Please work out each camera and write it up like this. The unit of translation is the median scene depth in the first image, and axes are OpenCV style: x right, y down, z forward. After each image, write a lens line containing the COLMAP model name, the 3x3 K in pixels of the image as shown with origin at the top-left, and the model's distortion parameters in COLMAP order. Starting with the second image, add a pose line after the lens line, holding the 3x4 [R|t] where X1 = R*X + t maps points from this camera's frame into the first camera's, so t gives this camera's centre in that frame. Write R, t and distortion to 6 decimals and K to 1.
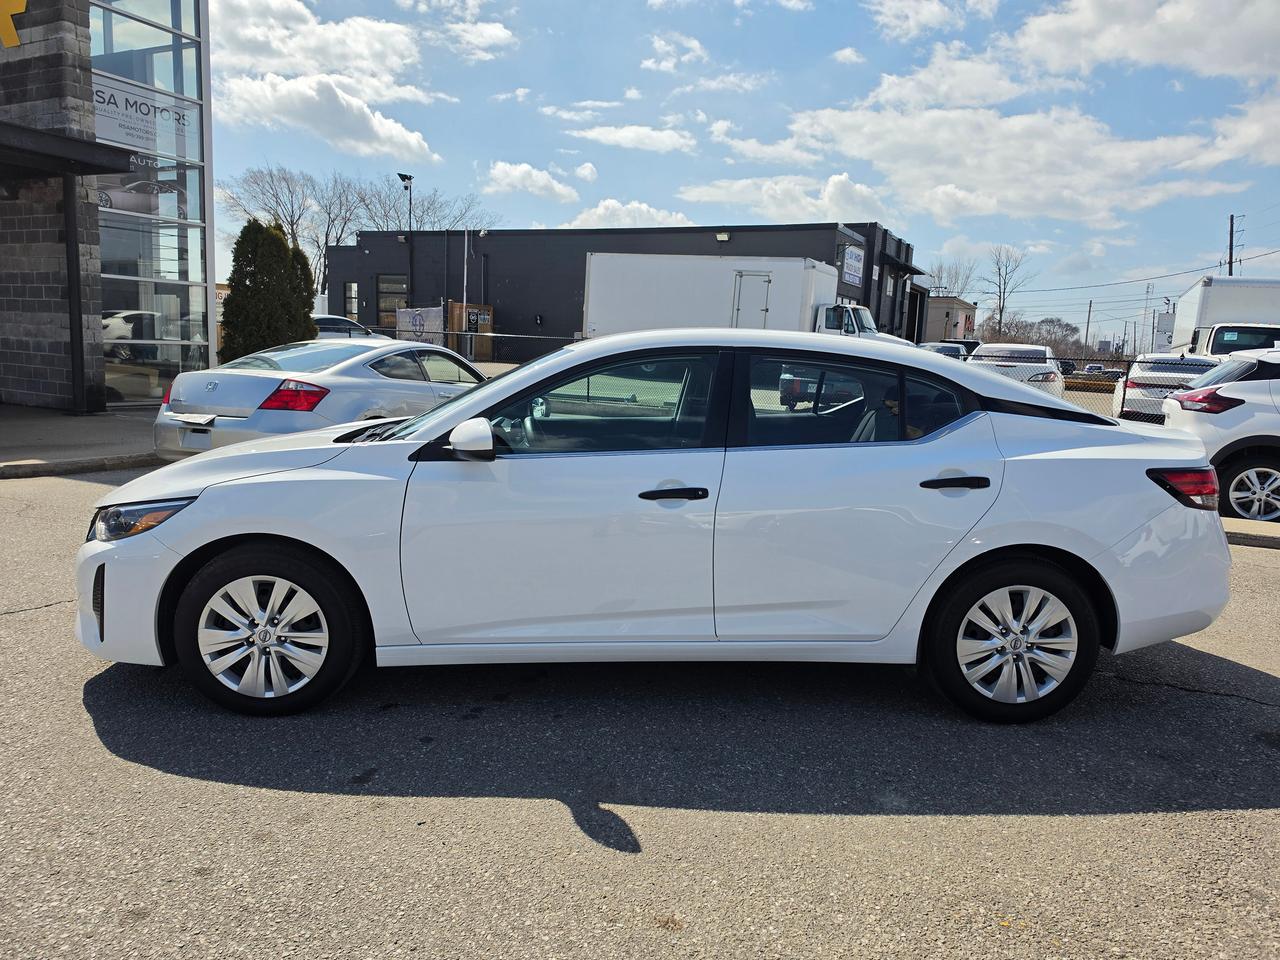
lens RADIAL K [[860.2, 0, 660.1], [0, 860.2, 532.0], [0, 0, 1]] dist [0.006110, -0.005950]
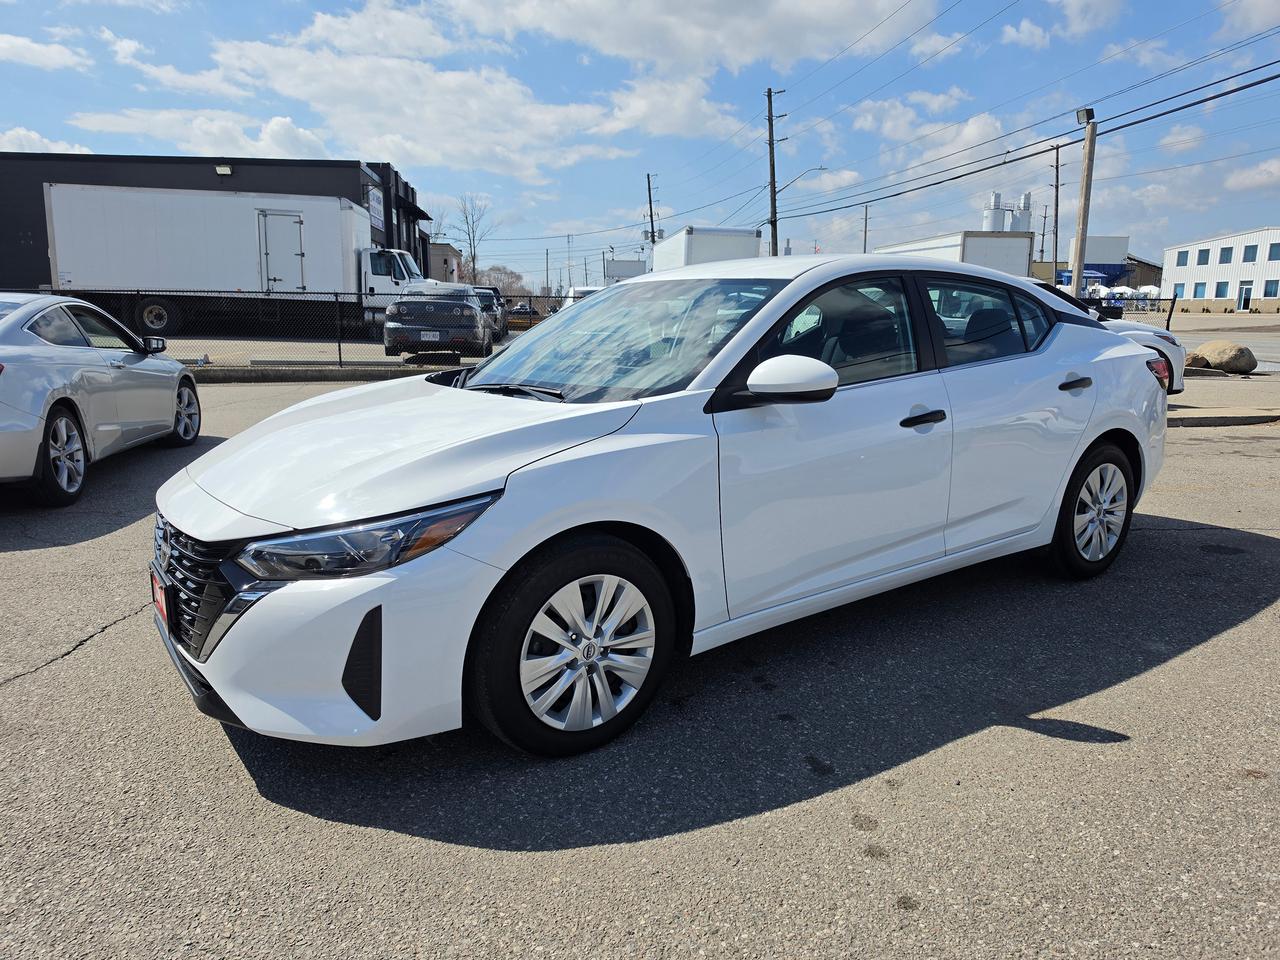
lens RADIAL K [[873.3, 0, 634.7], [0, 873.3, 476.1], [0, 0, 1]] dist [0.032478, -0.034074]
pose [[0.839775, -0.136867, 0.525400, -0.832144], [0.142121, 0.989377, 0.030574, -0.058280], [-0.524004, 0.048996, 0.850306, 0.284279]]
